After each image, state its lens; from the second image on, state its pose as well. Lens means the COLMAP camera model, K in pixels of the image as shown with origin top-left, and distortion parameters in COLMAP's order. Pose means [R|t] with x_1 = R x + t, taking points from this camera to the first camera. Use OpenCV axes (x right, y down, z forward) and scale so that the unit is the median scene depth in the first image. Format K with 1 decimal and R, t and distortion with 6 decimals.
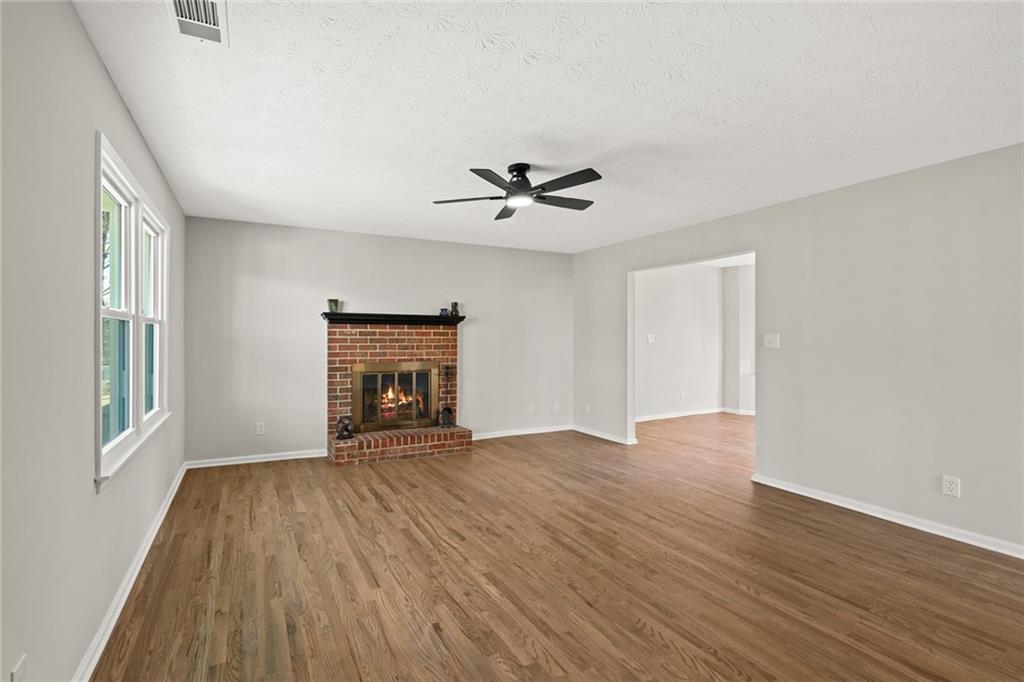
lens RADIAL K [[467.8, 0, 512.0], [0, 467.8, 341.0], [0, 0, 1]] dist [-0.013849, -0.000144]
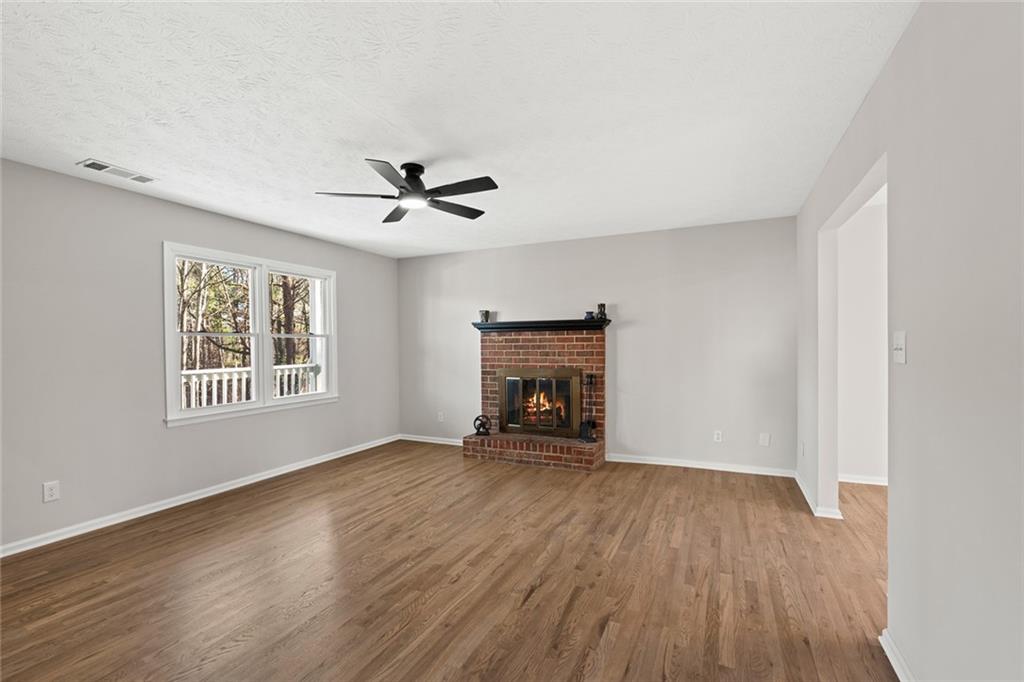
lens RADIAL K [[480.5, 0, 512.0], [0, 480.5, 341.0], [0, 0, 1]] dist [-0.013050, 0.000112]
pose [[0.596894, -0.015523, -0.802170, 0.588578], [0.004888, 0.999865, -0.015711, 0.002348], [0.802305, 0.005457, 0.596889, 0.355372]]
